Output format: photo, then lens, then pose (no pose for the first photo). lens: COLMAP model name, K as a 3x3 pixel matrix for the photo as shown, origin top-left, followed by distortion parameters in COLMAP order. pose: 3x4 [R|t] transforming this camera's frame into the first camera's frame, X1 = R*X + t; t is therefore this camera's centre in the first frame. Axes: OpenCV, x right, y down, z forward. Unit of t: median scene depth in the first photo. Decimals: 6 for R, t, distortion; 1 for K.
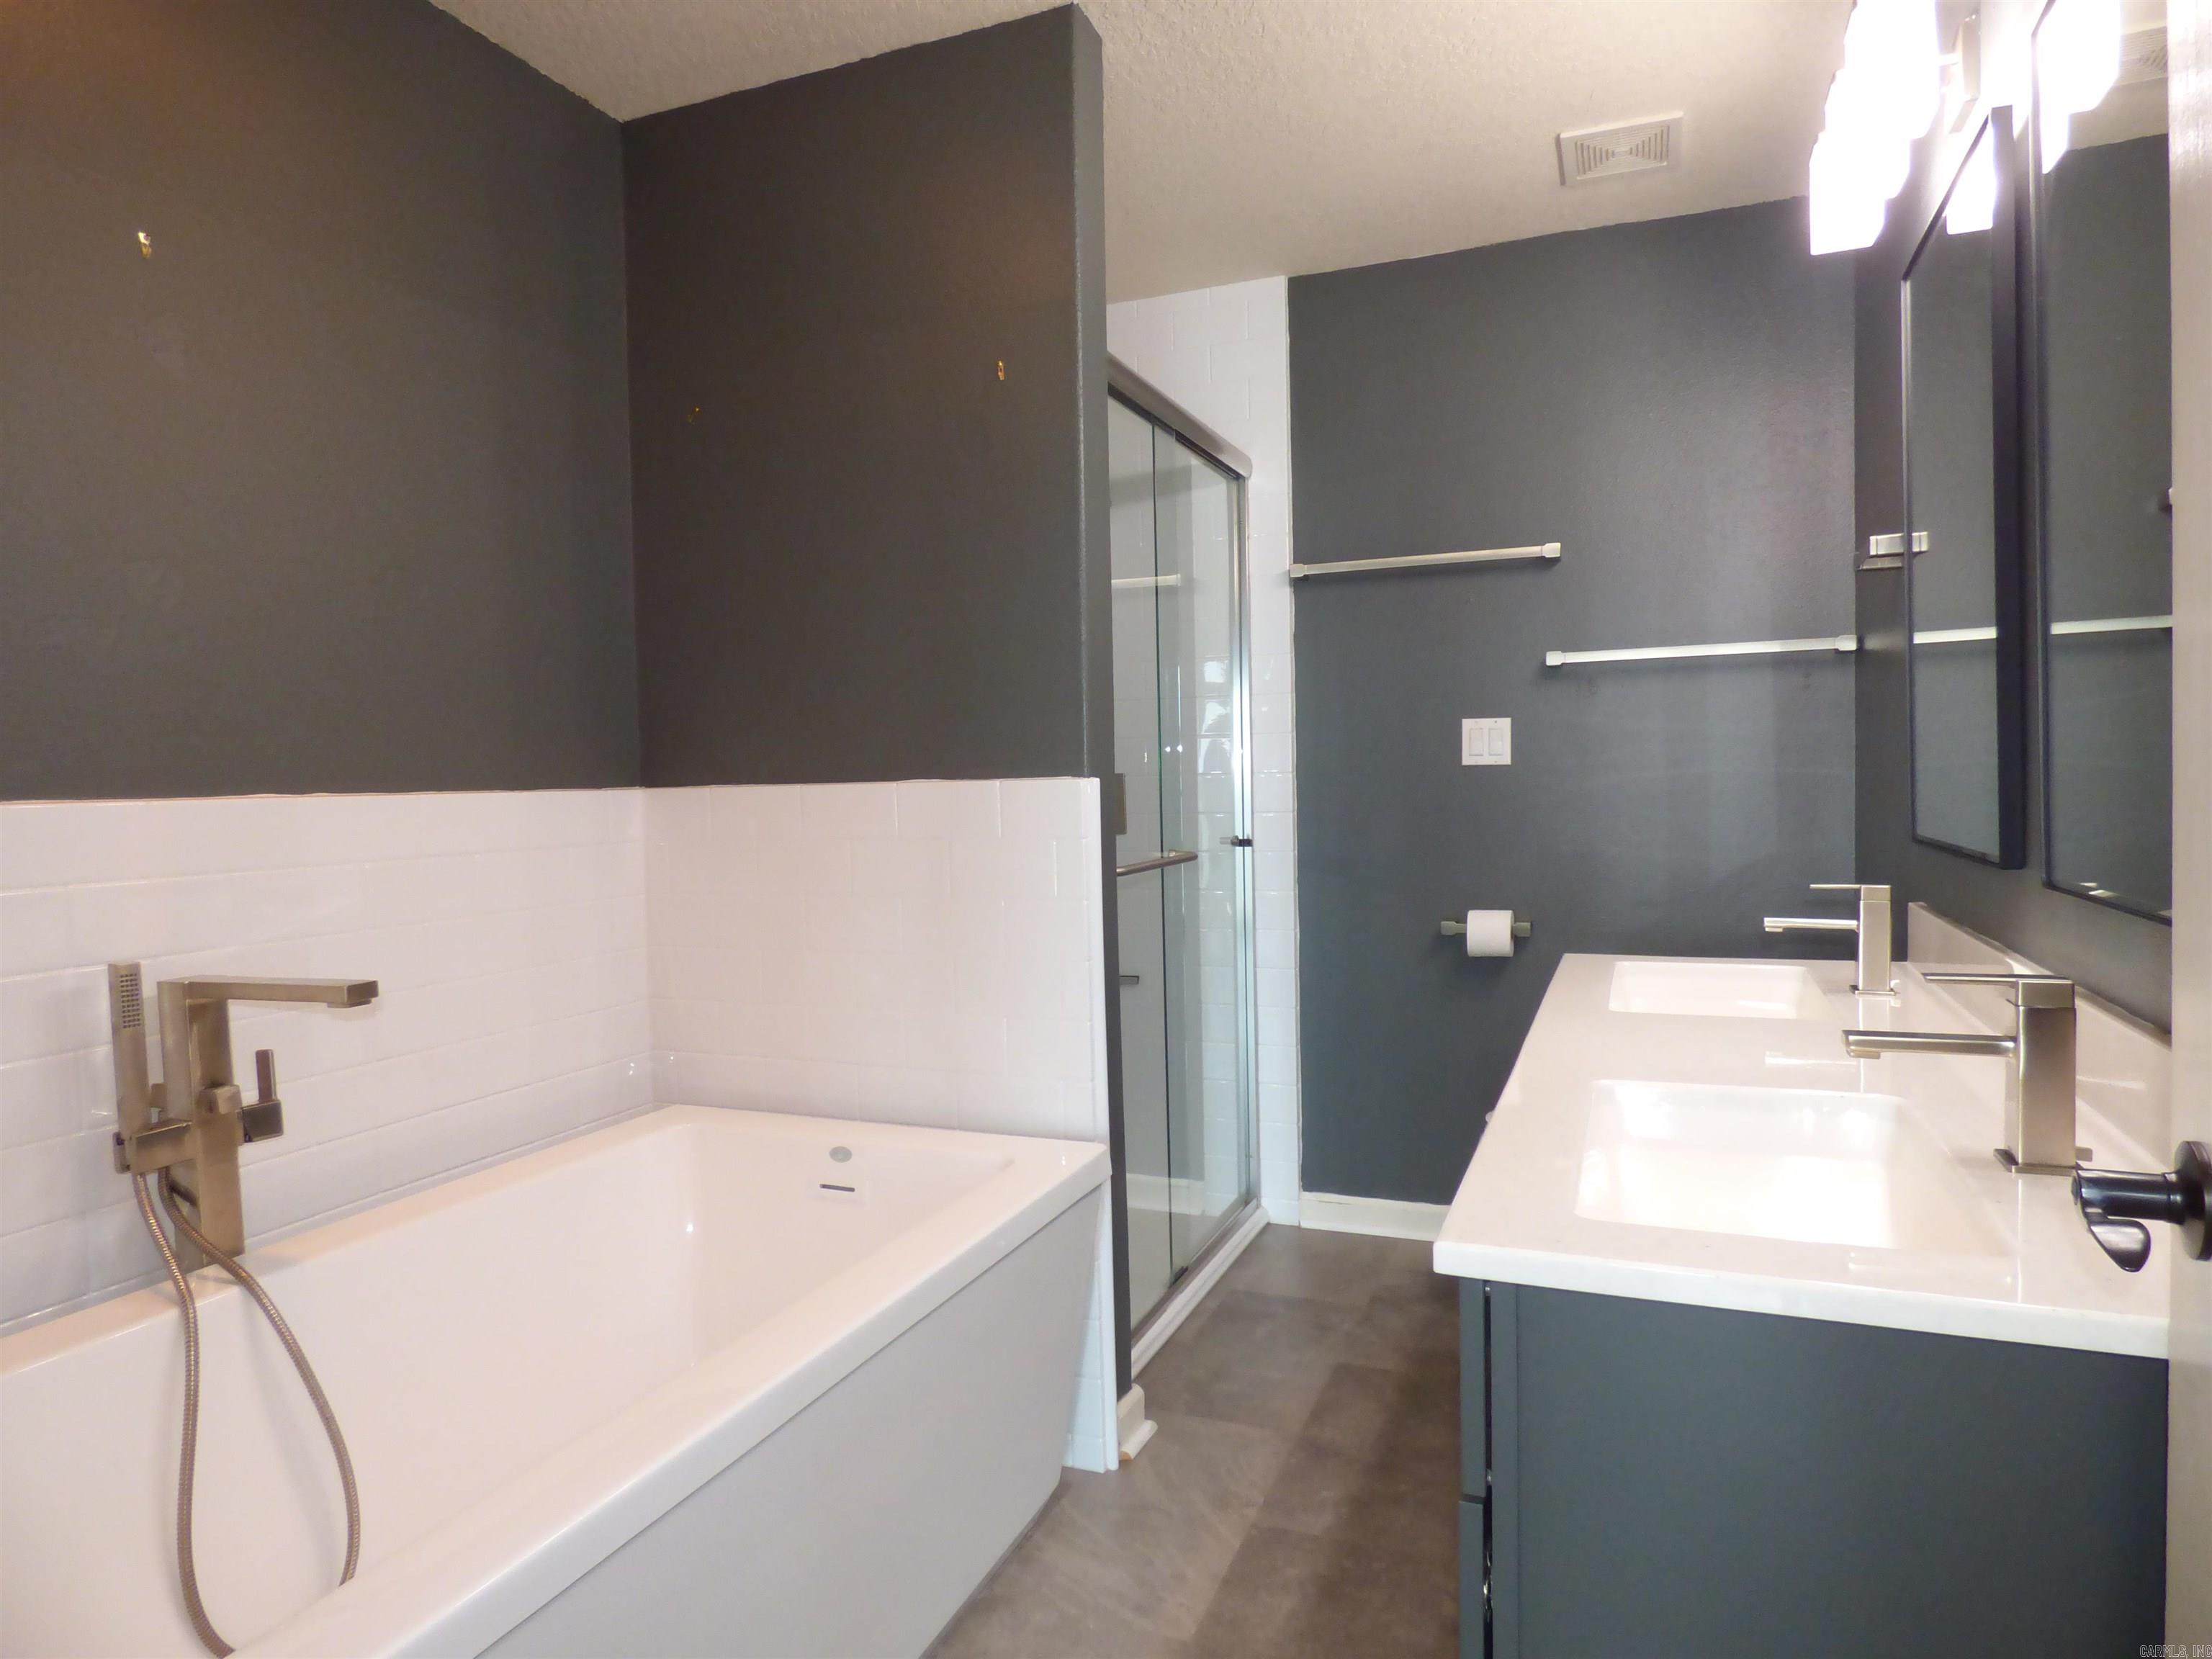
lens RADIAL K [[1322.1, 0, 1108.6], [0, 1322.1, 825.0], [0, 0, 1]] dist [-0.016351, 0.000886]
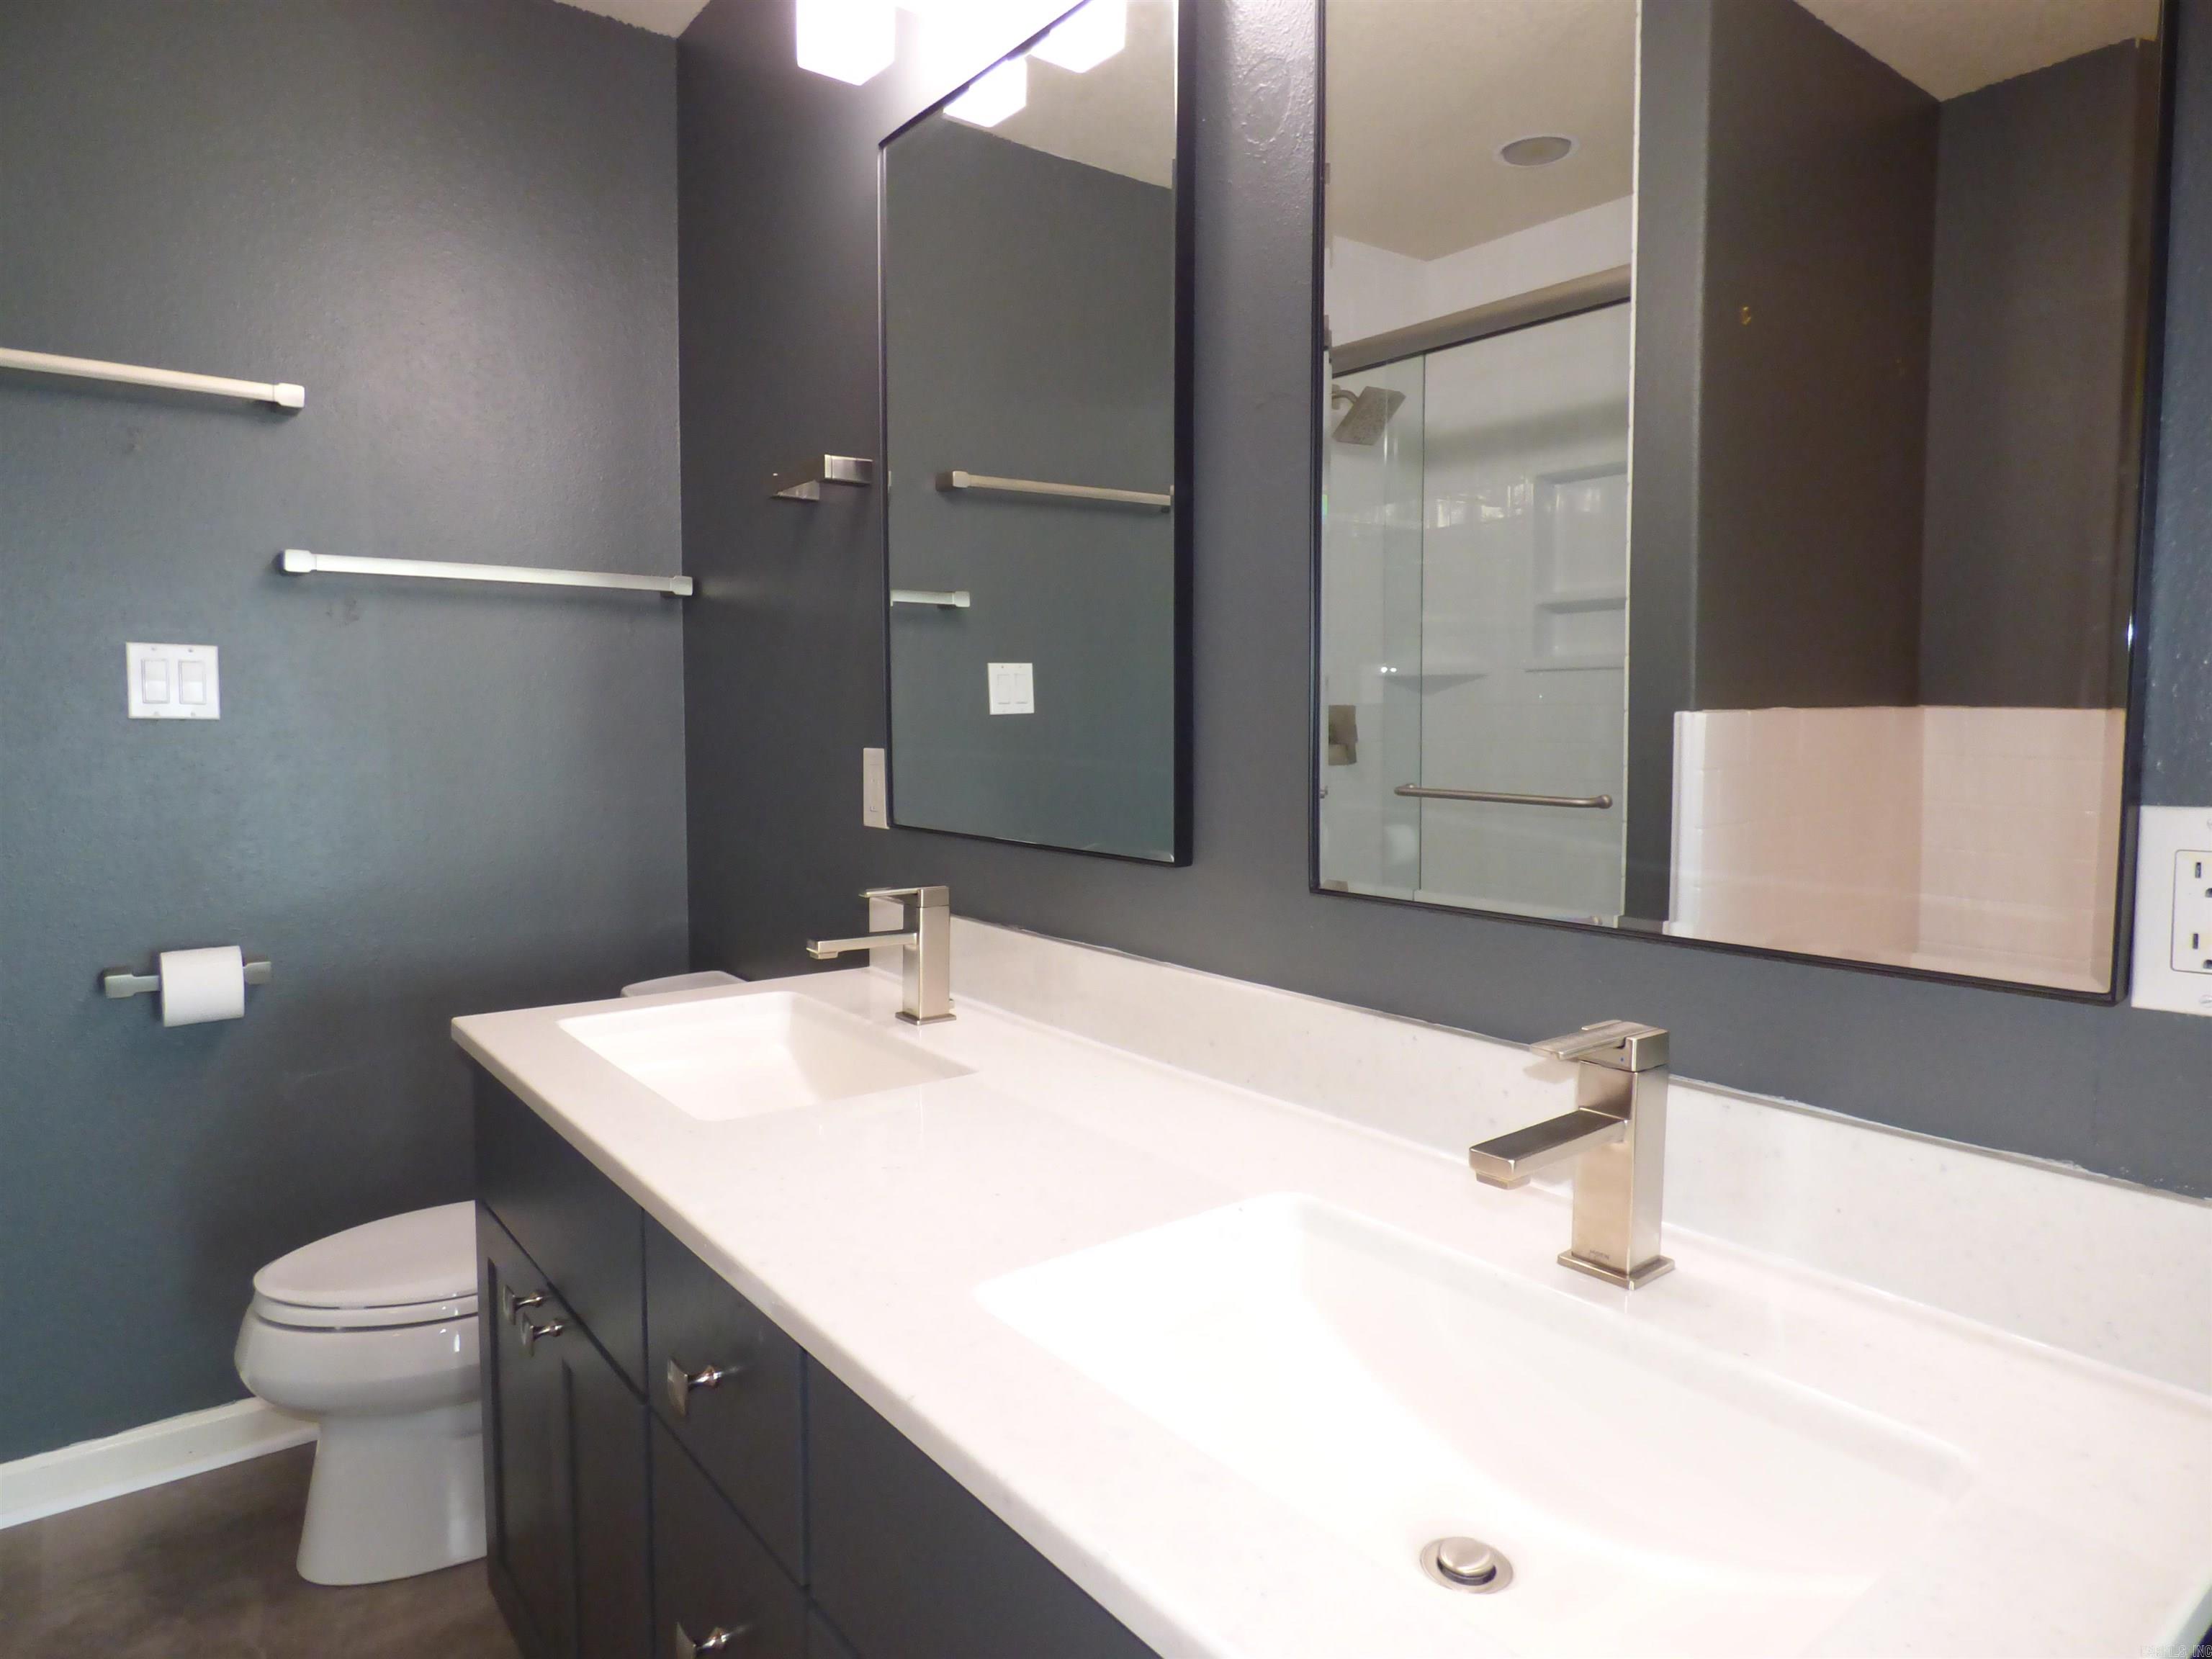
lens RADIAL K [[1322.1, 0, 1108.6], [0, 1322.1, 825.0], [0, 0, 1]] dist [-0.016351, 0.000886]
pose [[0.495574, -0.039577, 0.867664, -0.039312], [0.012675, 0.999184, 0.038337, -0.013801], [-0.868473, -0.008001, 0.495671, 0.325221]]
